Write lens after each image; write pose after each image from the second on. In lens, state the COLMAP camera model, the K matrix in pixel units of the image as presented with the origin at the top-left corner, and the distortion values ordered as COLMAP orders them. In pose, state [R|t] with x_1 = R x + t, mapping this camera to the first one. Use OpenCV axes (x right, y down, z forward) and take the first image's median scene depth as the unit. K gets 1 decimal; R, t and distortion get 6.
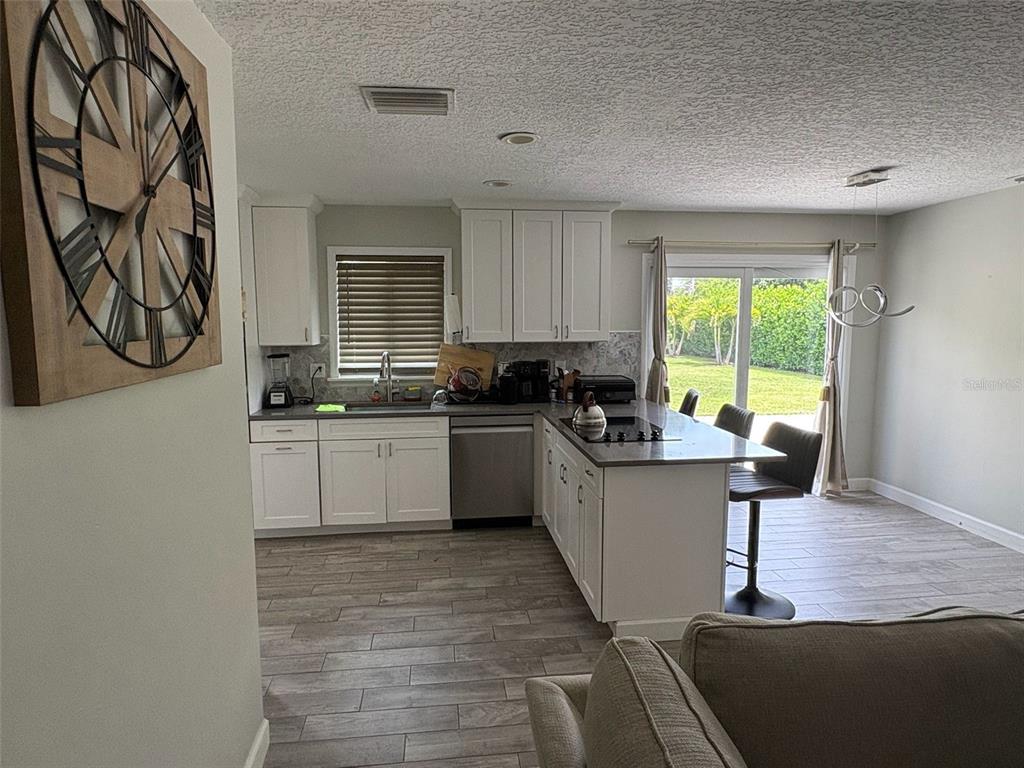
lens RADIAL K [[612.7, 0, 512.0], [0, 612.7, 384.0], [0, 0, 1]] dist [-0.000538, 0.000800]
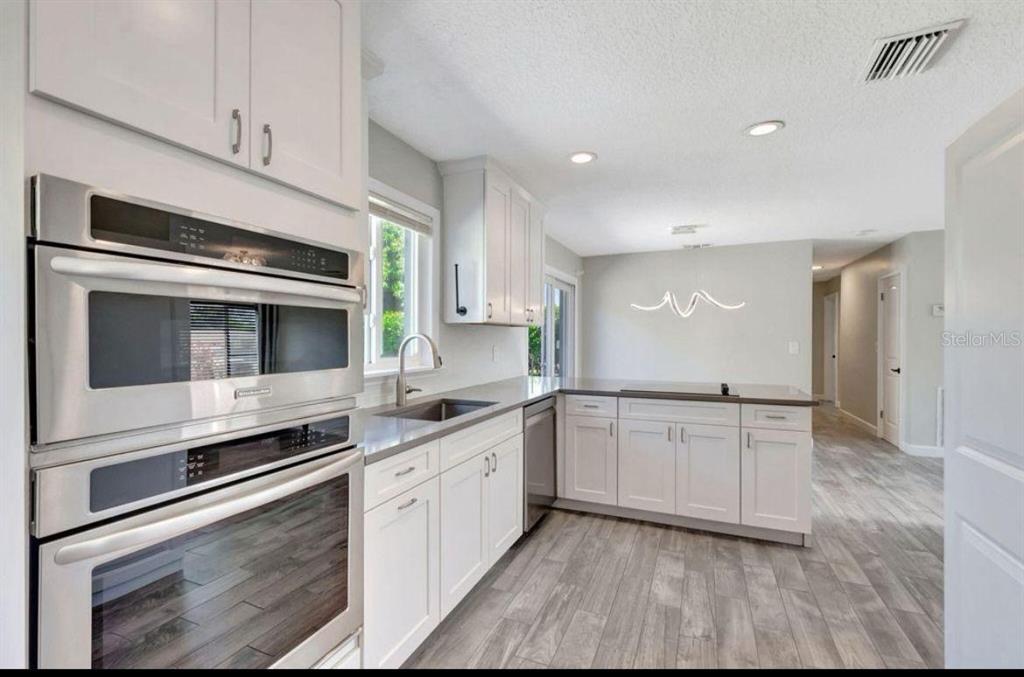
lens RADIAL K [[449.0, 0, 512.0], [0, 449.0, 338.5], [0, 0, 1]] dist [-0.000854, -0.000128]
pose [[0.501030, 0.003131, 0.865424, -0.750966], [0.096026, 0.993618, -0.059188, -0.005382], [-0.860086, 0.112758, 0.497531, 0.817776]]
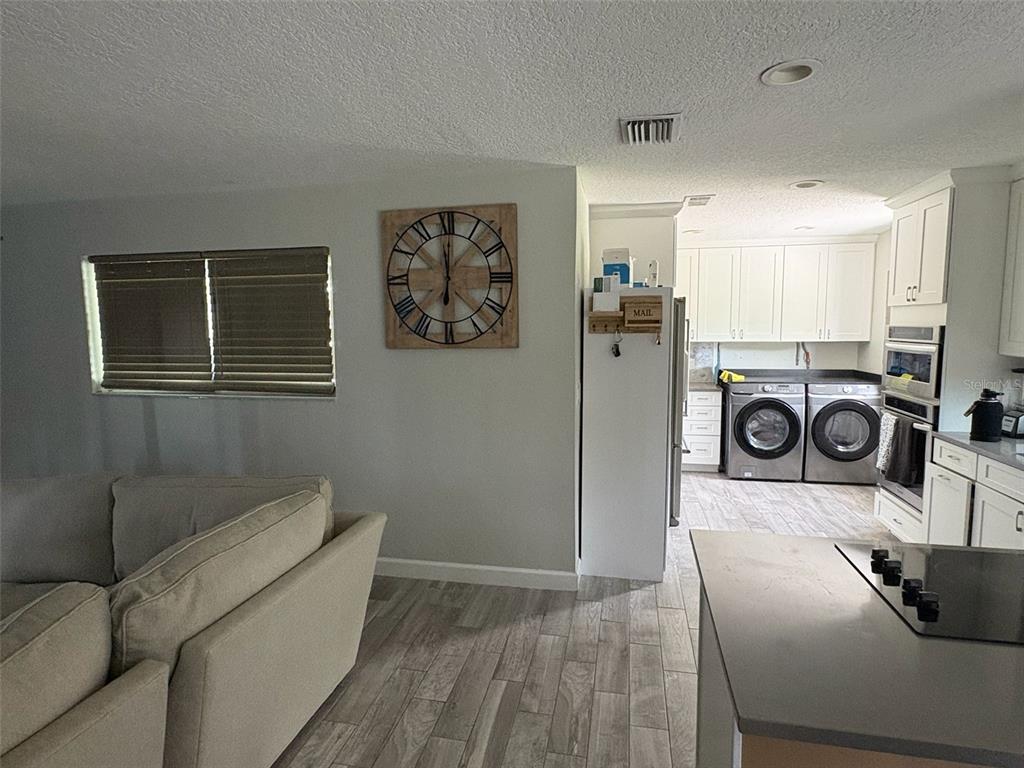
lens RADIAL K [[576.6, 0, 512.0], [0, 576.6, 384.0], [0, 0, 1]] dist [0.002448, 0.000644]
pose [[-0.318943, 0.102697, -0.942194, 0.627827], [-0.096604, 0.985412, 0.140110, -0.084753], [0.942838, 0.135707, -0.304369, 0.757372]]
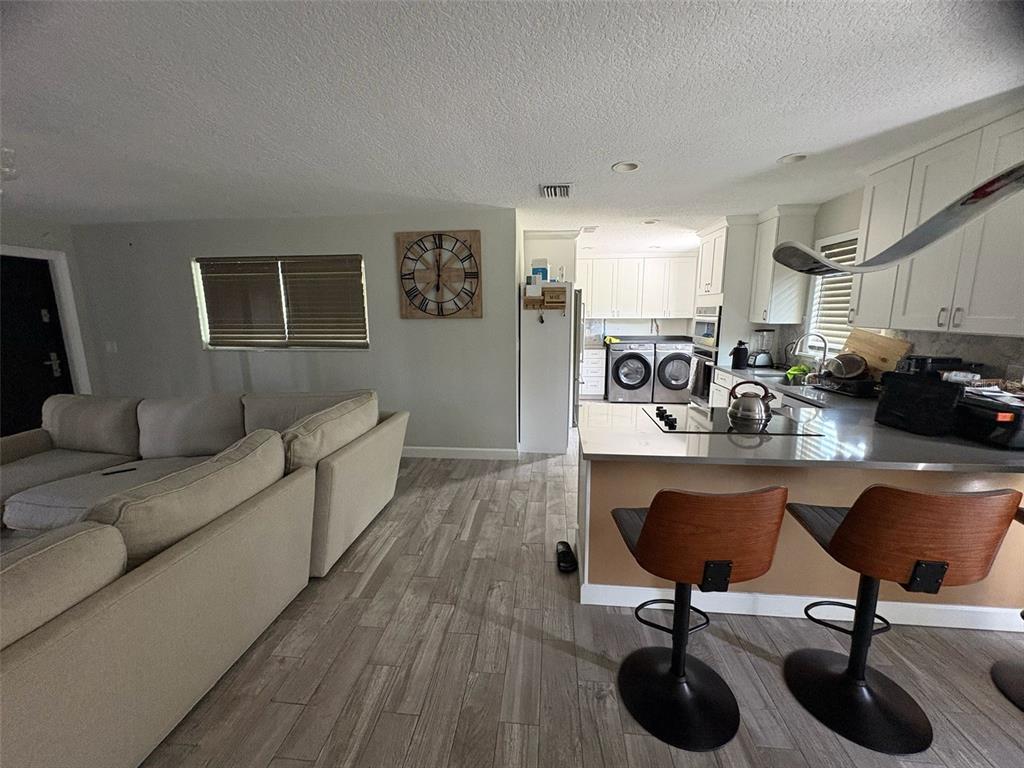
lens RADIAL K [[404.3, 0, 513.9], [0, 404.3, 382.6], [0, 0, 1]] dist [0.001075, 0.000160]
pose [[-0.217222, 0.173897, -0.960507, 0.803546], [-0.102534, 0.974495, 0.199618, -0.070214], [0.970722, 0.141846, -0.193851, 0.796106]]
